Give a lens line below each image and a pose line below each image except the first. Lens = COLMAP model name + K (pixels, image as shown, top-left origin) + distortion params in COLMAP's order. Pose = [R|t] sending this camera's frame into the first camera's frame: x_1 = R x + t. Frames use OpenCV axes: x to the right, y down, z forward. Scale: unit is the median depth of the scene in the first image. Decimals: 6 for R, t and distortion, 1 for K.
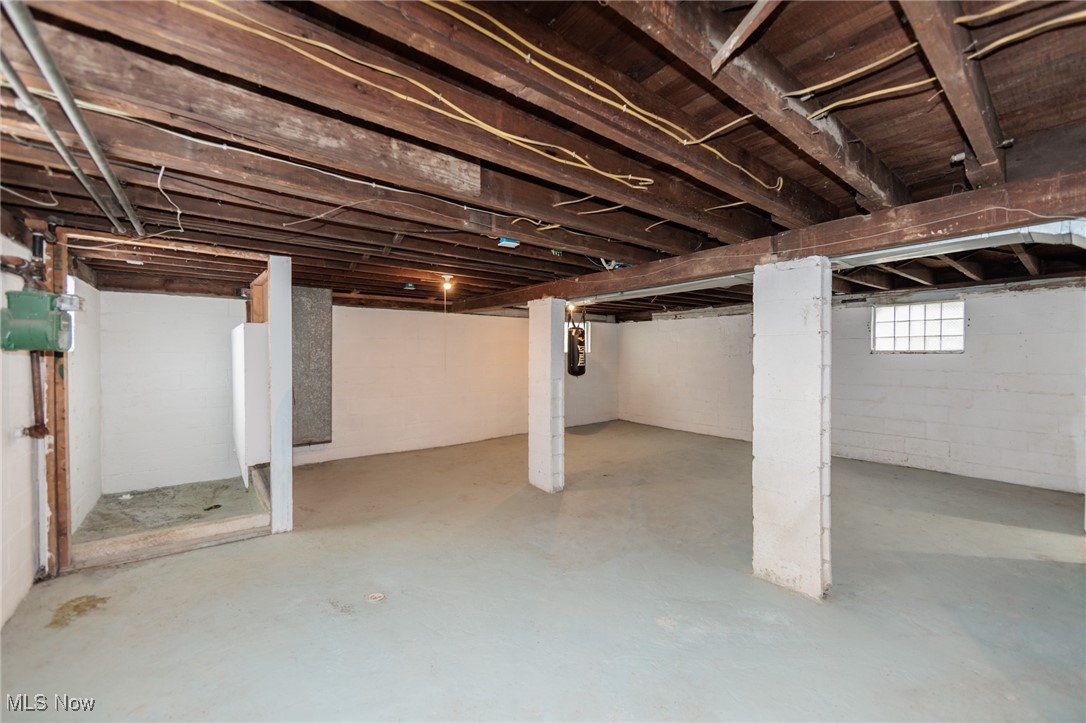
lens RADIAL K [[425.0, 0, 542.8], [0, 425.0, 359.3], [0, 0, 1]] dist [-0.002755, 0.000327]
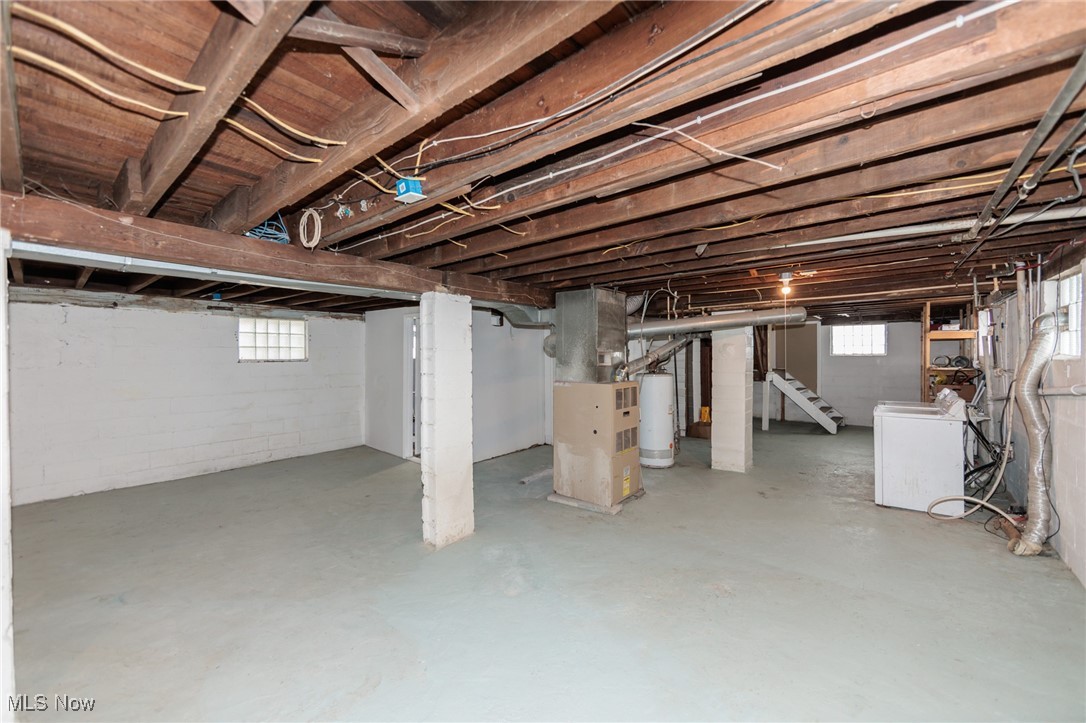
lens RADIAL K [[425.0, 0, 541.5], [0, 425.0, 357.3], [0, 0, 1]] dist [-0.002755, 0.000327]
pose [[-0.211982, -0.002933, 0.977269, -0.437495], [0.019004, 0.999794, 0.007122, -0.021914], [-0.977089, 0.020082, -0.211883, 0.568148]]
